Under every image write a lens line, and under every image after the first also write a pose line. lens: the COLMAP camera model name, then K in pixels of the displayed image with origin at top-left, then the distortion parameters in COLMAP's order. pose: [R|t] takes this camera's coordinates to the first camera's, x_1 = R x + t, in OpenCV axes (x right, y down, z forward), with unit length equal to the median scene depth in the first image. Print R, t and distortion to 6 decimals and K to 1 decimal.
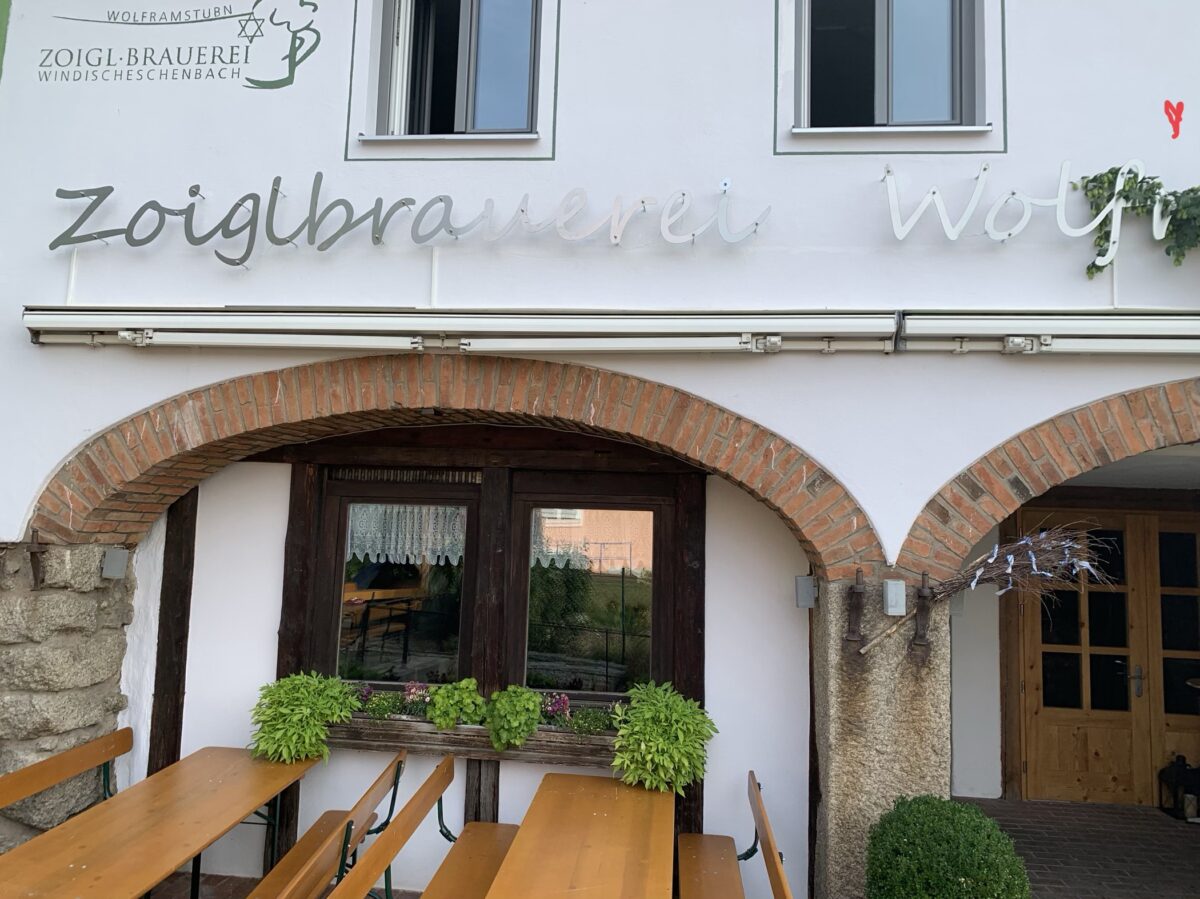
lens RADIAL K [[868.8, 0, 600.0], [0, 868.8, 466.5], [0, 0, 1]] dist [0.010961, -0.001560]
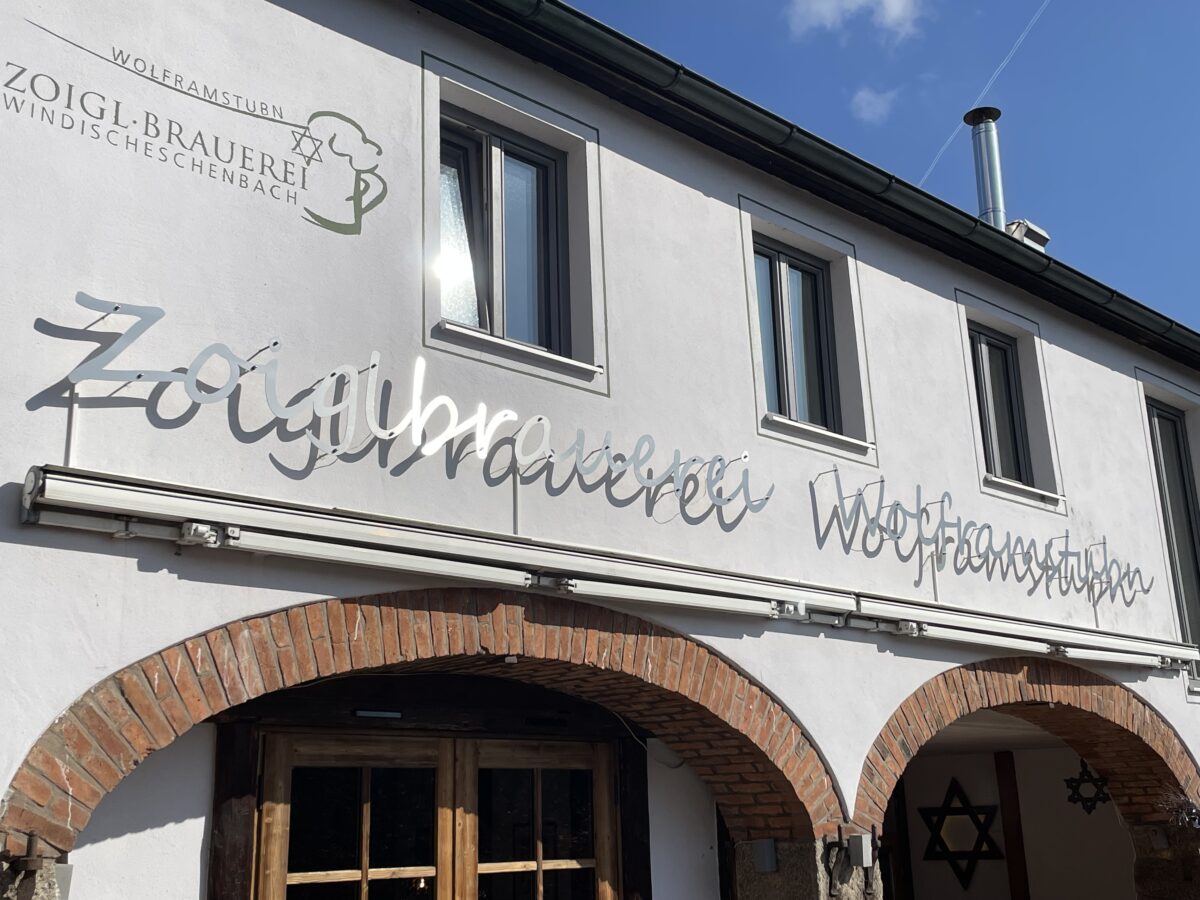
lens RADIAL K [[1345.8, 0, 600.0], [0, 1345.8, 450.0], [0, 0, 1]] dist [0.108630, -0.178815]
pose [[0.658211, 0.154547, 0.736799, -1.107060], [-0.017859, 0.981632, -0.189948, -0.014894], [-0.752621, 0.111867, 0.648881, 0.055594]]
